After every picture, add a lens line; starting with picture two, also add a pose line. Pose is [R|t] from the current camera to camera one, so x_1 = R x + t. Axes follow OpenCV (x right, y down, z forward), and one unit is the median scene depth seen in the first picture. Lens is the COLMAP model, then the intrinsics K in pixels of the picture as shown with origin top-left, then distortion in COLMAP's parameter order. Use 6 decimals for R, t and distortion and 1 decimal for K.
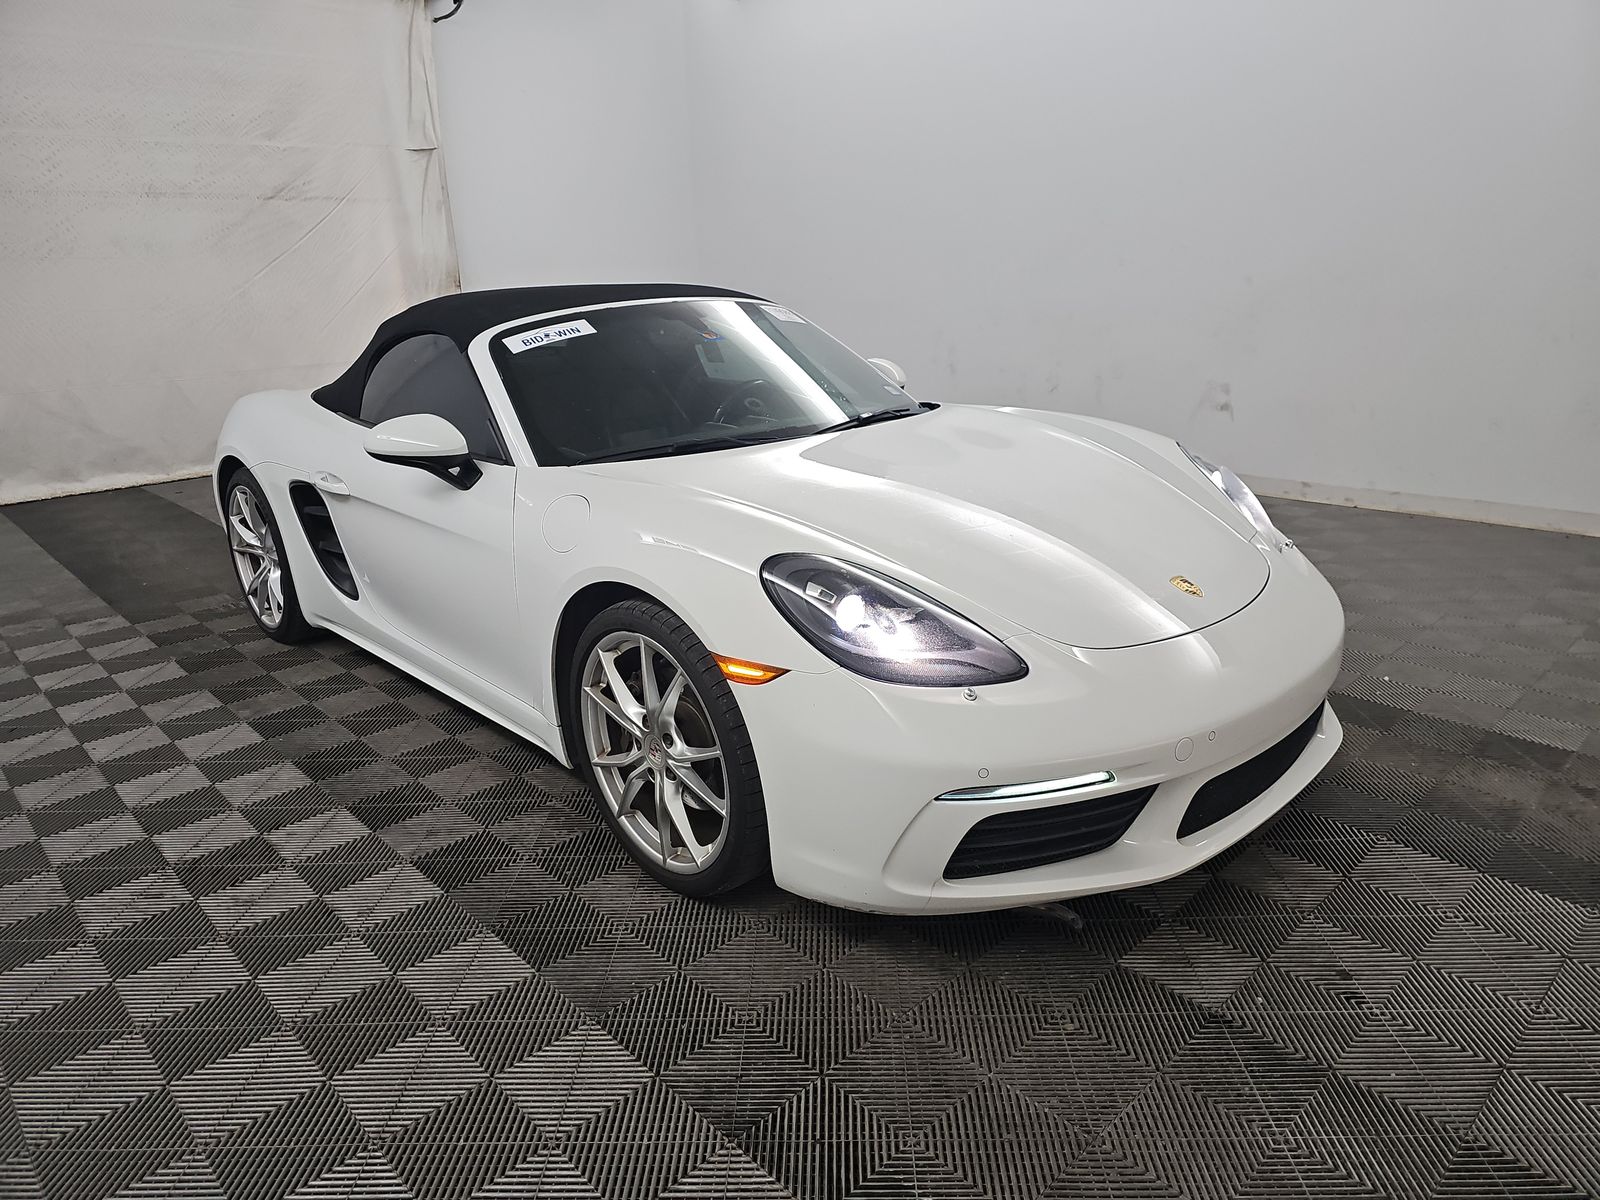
lens RADIAL K [[1041.2, 0, 800.0], [0, 1041.2, 600.0], [0, 0, 1]] dist [0.068323, -0.089315]
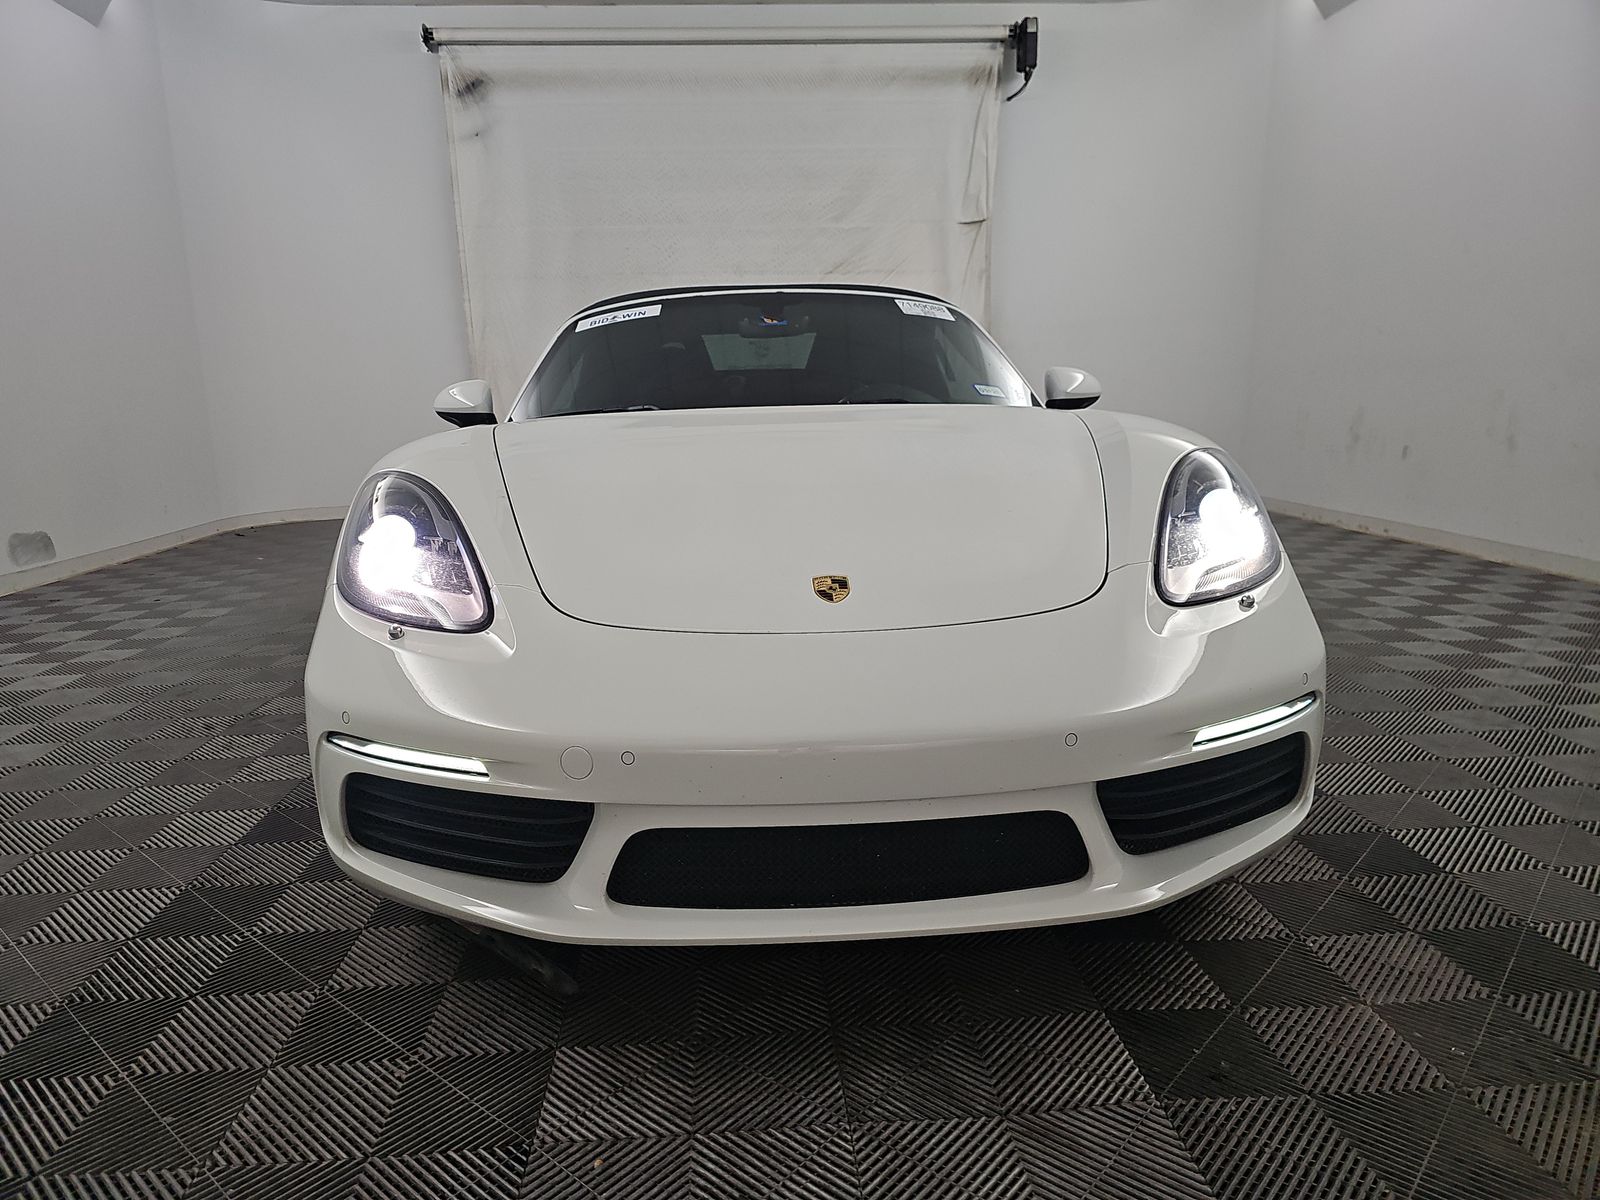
lens RADIAL K [[1048.1, 0, 795.2], [0, 1048.1, 617.8], [0, 0, 1]] dist [0.029247, -0.002468]
pose [[0.767254, 0.151762, -0.623130, 0.237167], [-0.201875, 0.979360, -0.010046, 0.005557], [0.608743, 0.133502, 0.782054, 0.133453]]
